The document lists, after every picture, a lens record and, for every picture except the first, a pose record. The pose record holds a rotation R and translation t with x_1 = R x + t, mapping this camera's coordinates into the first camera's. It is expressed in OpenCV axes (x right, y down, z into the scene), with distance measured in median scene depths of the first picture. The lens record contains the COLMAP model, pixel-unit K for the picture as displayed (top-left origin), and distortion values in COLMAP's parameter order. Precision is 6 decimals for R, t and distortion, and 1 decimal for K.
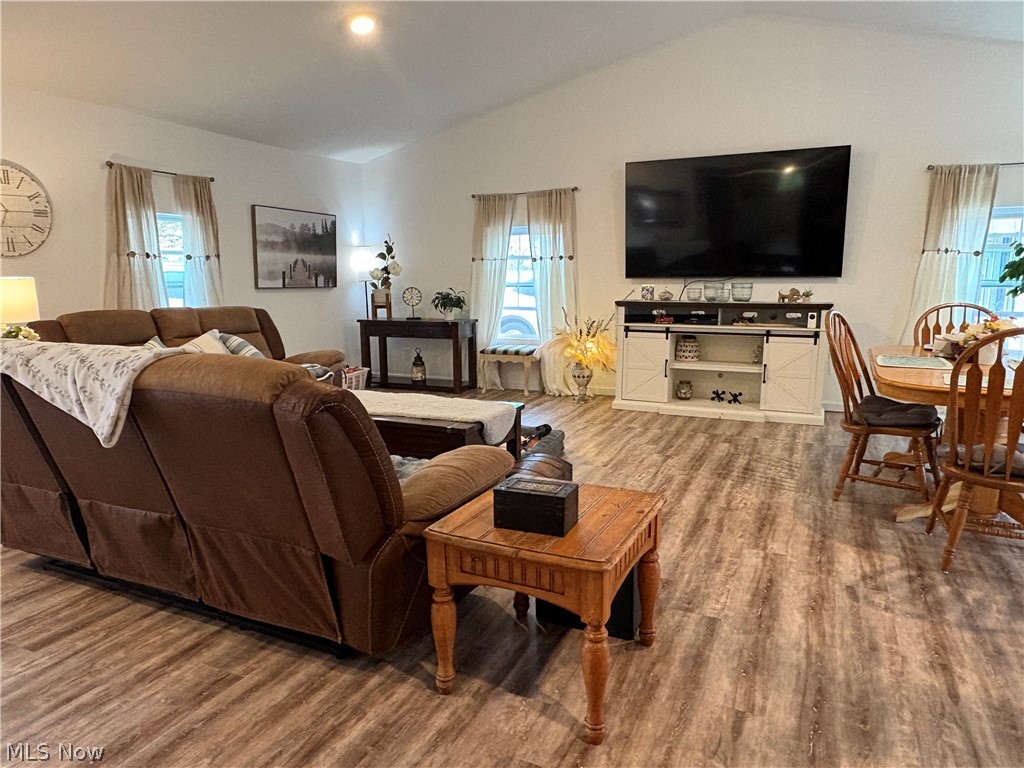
lens RADIAL K [[677.7, 0, 509.4], [0, 677.7, 381.5], [0, 0, 1]] dist [-0.009009, 0.003751]
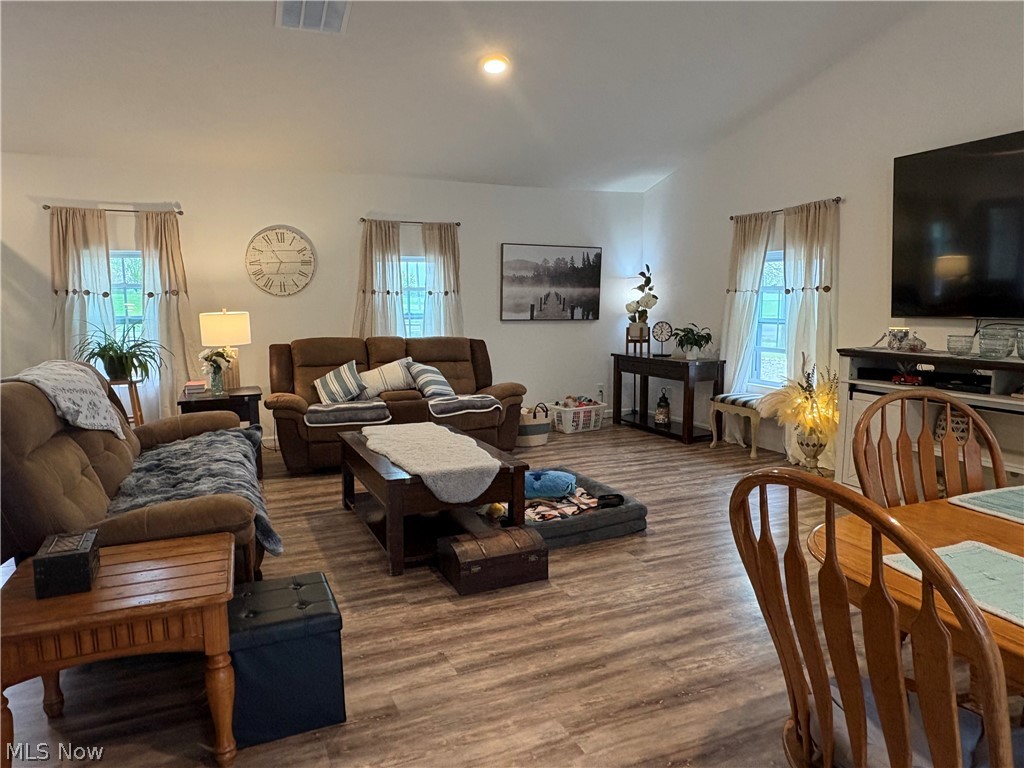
lens RADIAL K [[677.7, 0, 510.4], [0, 677.7, 383.1], [0, 0, 1]] dist [-0.009009, 0.003751]
pose [[0.747959, 0.082813, -0.658558, 0.340927], [-0.102993, 0.994649, 0.008102, -0.045888], [0.655705, 0.061767, 0.752486, 0.193451]]
